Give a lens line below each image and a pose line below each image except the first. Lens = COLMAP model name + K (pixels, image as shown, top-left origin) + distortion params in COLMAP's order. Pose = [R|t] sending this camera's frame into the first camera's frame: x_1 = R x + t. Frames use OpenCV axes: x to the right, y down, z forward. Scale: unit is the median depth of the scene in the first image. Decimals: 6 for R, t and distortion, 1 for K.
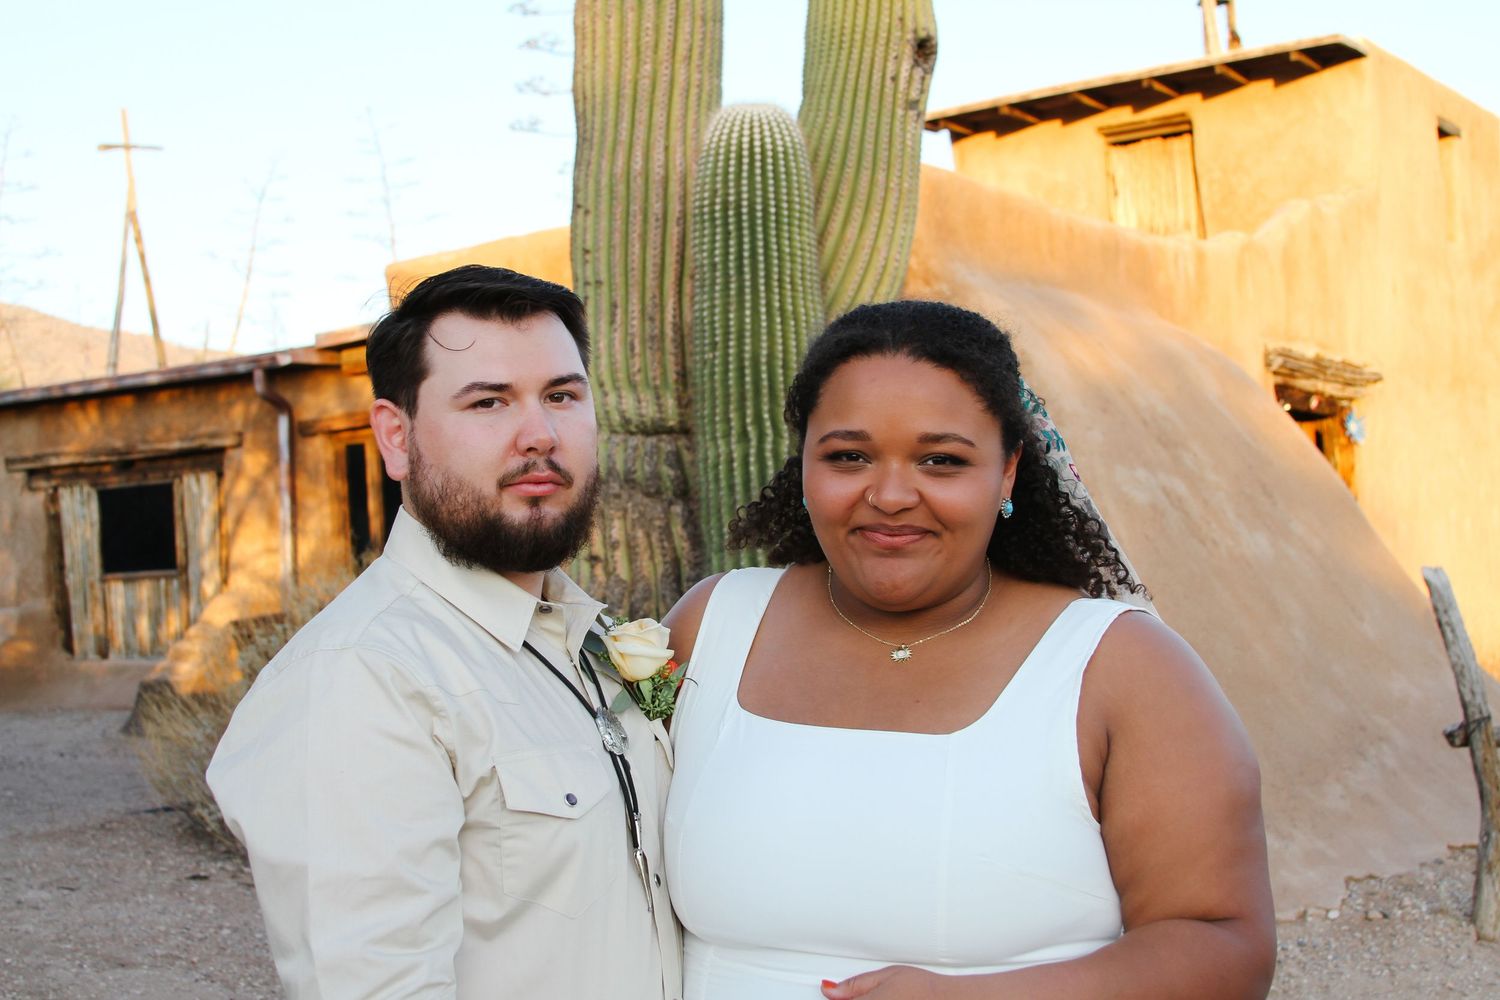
lens RADIAL K [[2122.7, 0, 718.4], [0, 2122.7, 500.0], [0, 0, 1]] dist [-0.107226, -0.036091]
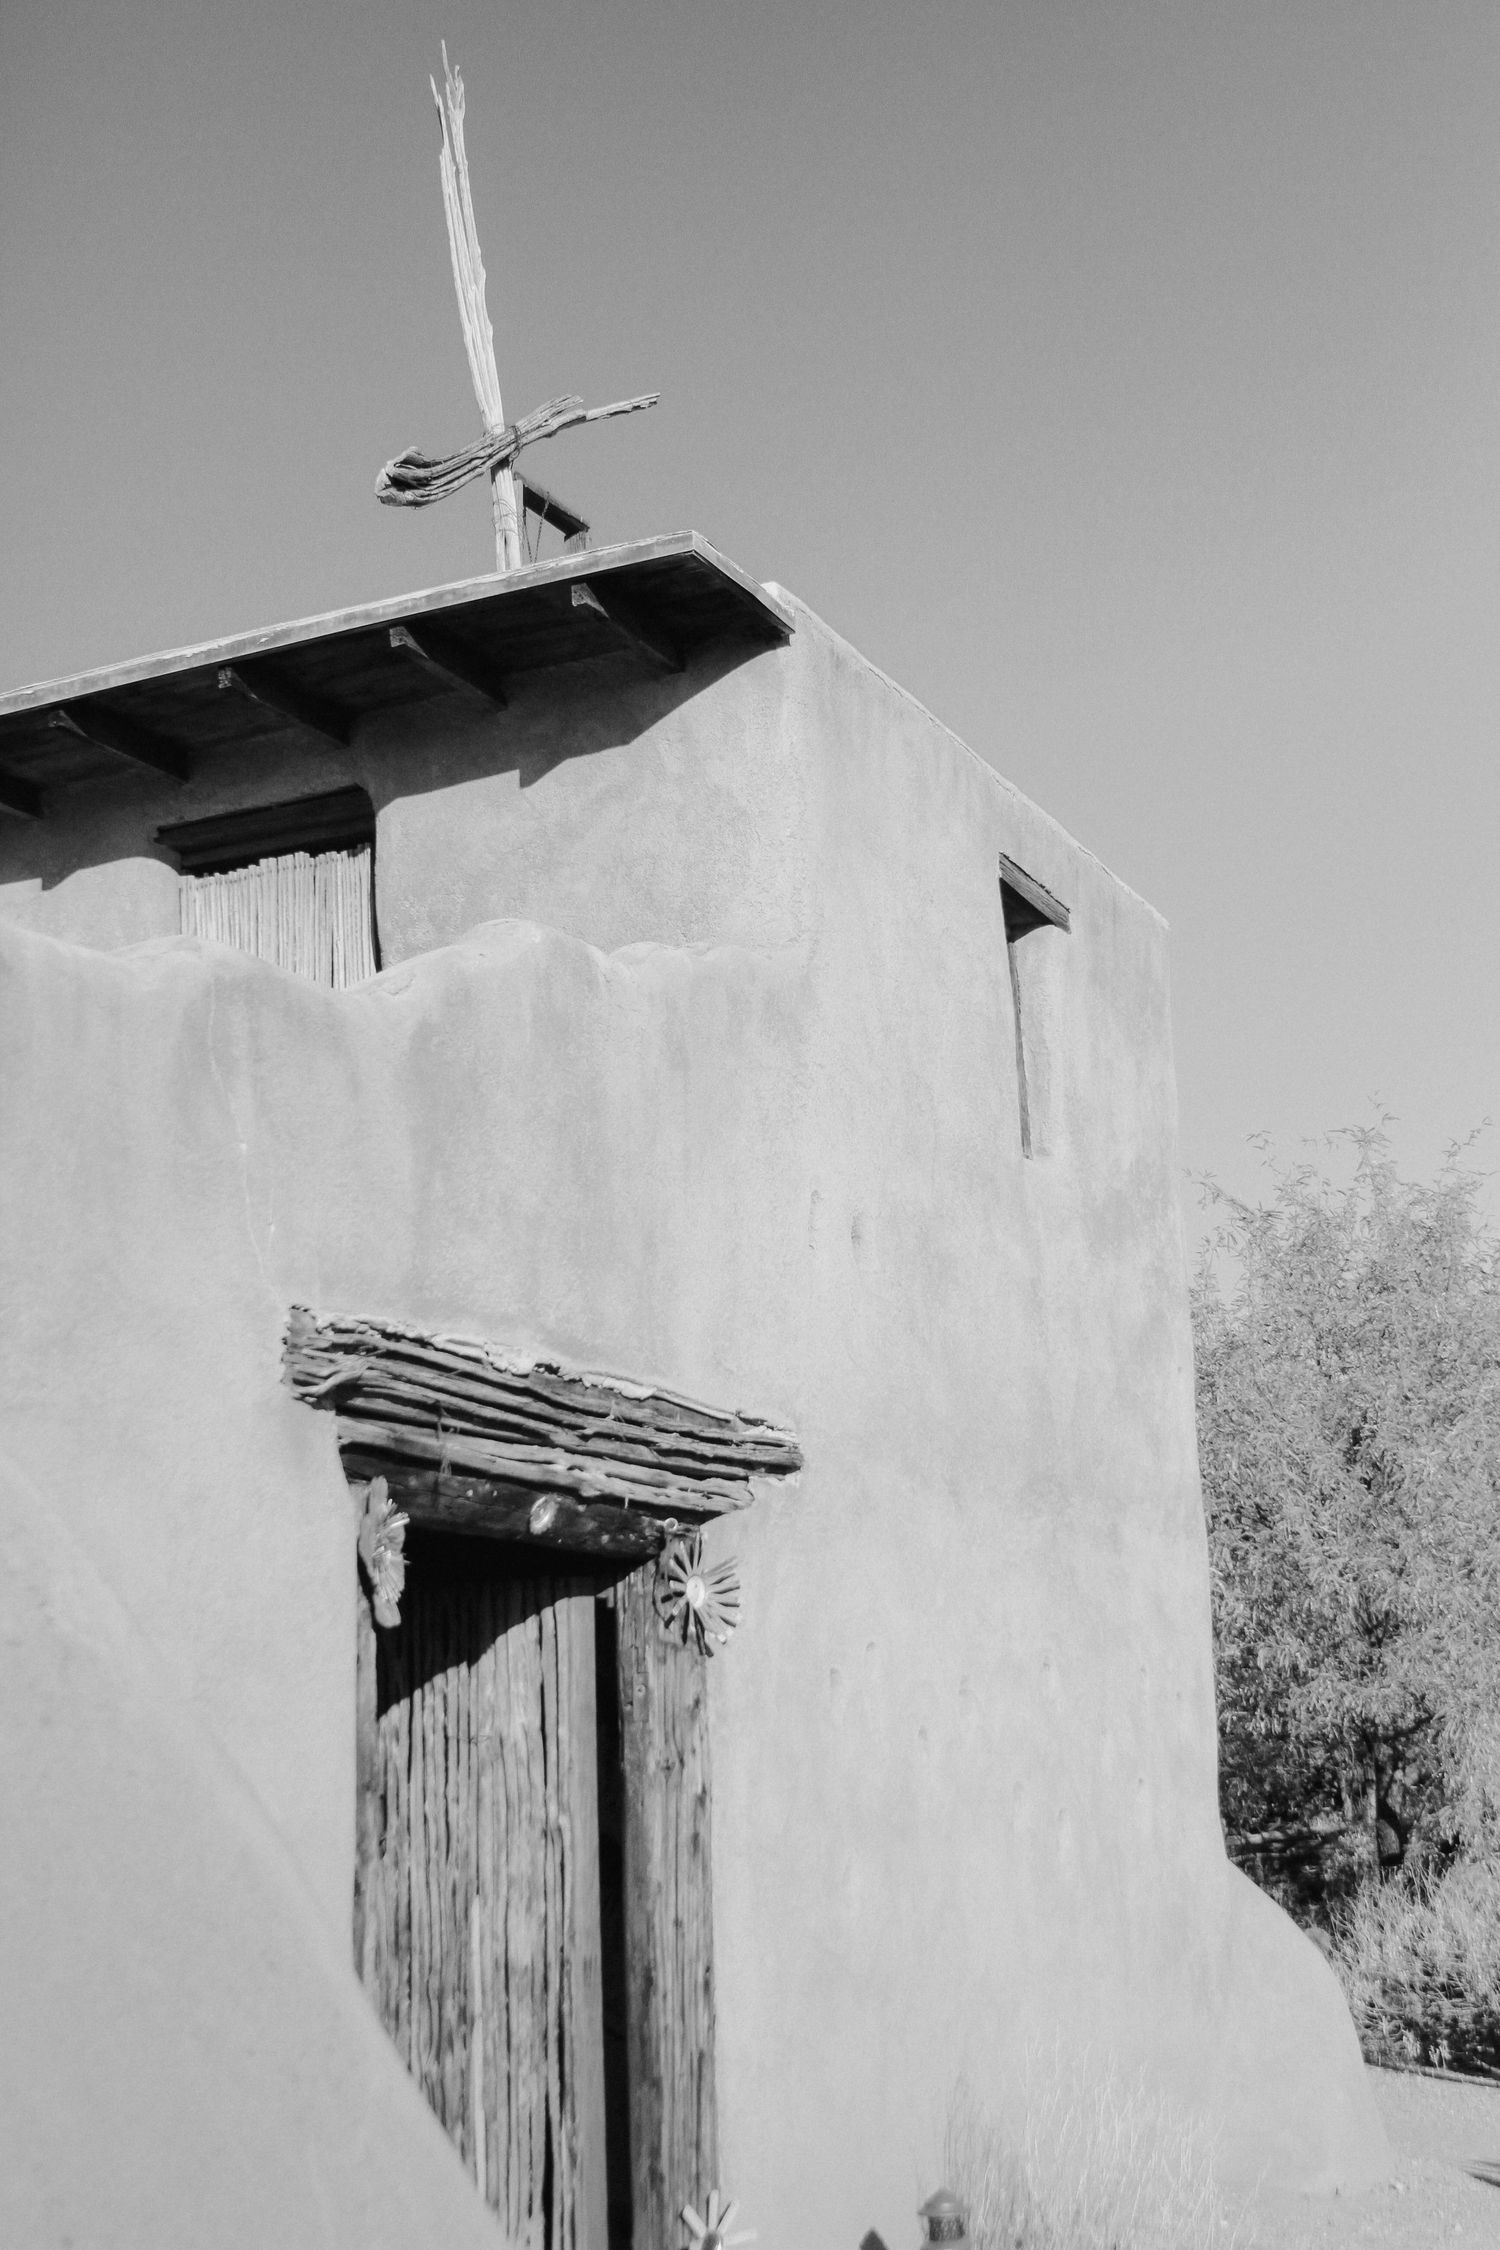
lens RADIAL K [[2833.9, 0, 756.3], [0, 2833.9, 1161.4], [0, 0, 1]] dist [-0.171149, 0.088318]
pose [[0.982779, 0.050412, 0.177774, 0.366362], [-0.017408, 0.983047, -0.182526, -0.031834], [-0.183962, 0.176288, 0.966996, 0.863149]]
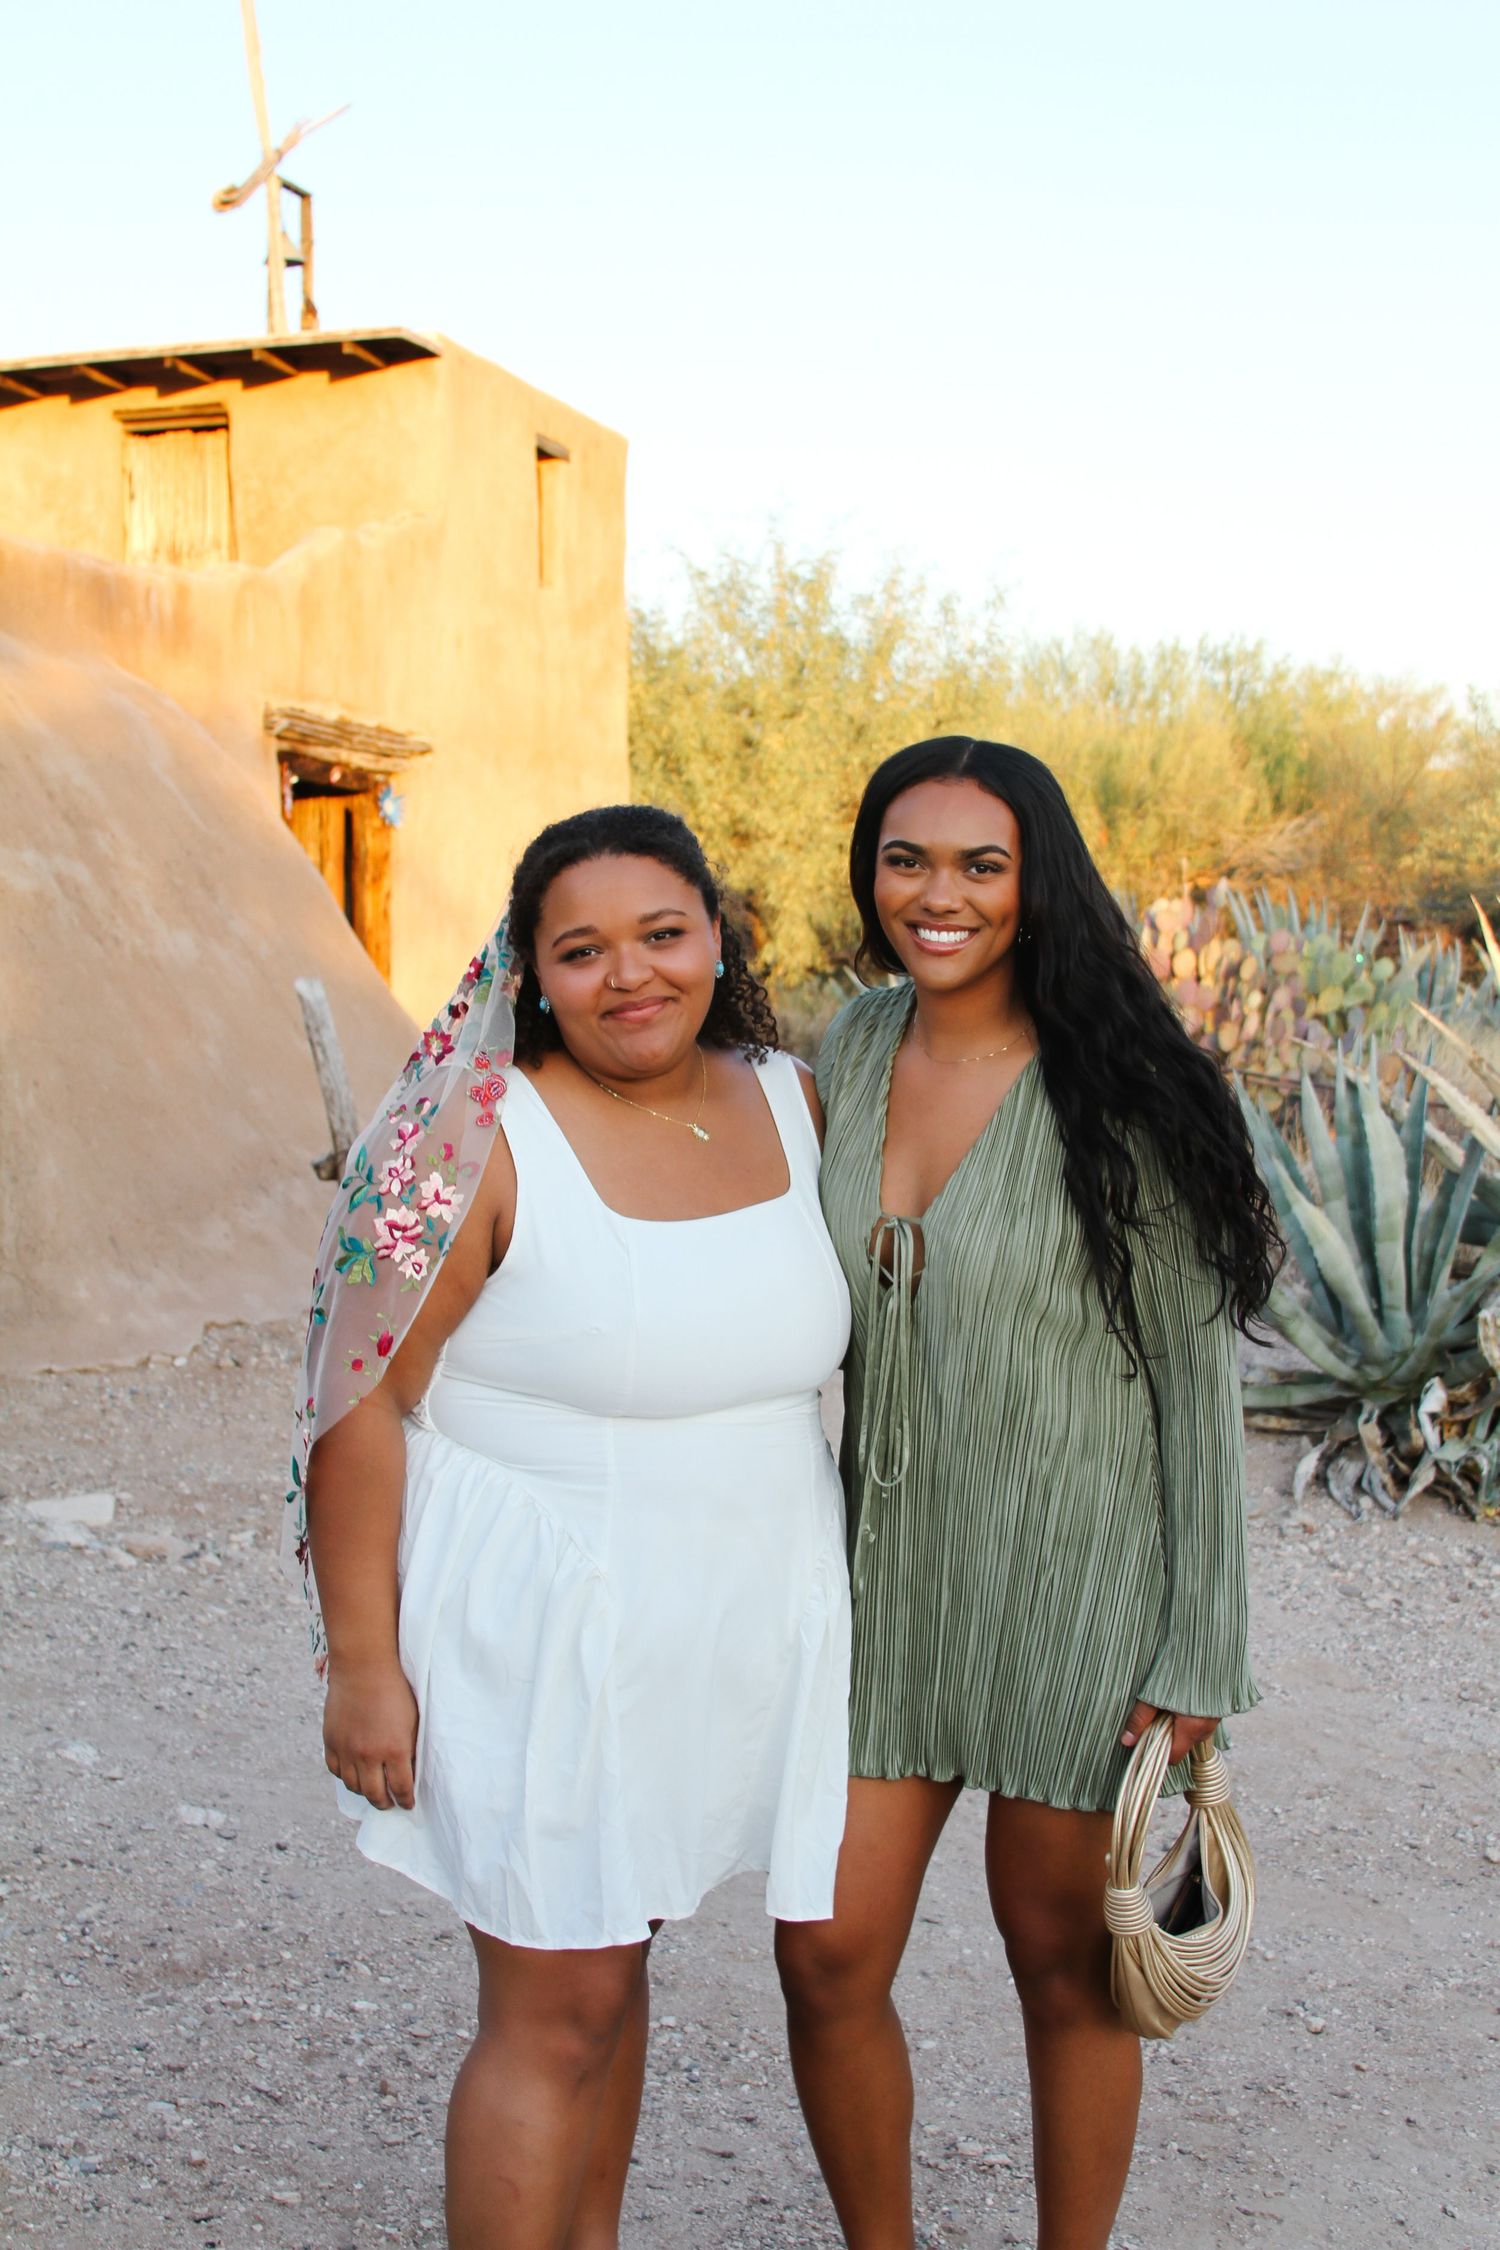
lens RADIAL K [[2833.9, 0, 756.3], [0, 2833.9, 1161.4], [0, 0, 1]] dist [-0.171149, 0.088318]
pose [[0.934782, 0.019933, 0.354662, 0.075504], [-0.056189, 0.994152, 0.092223, -0.010483], [-0.350749, -0.106136, 0.930435, -0.161813]]
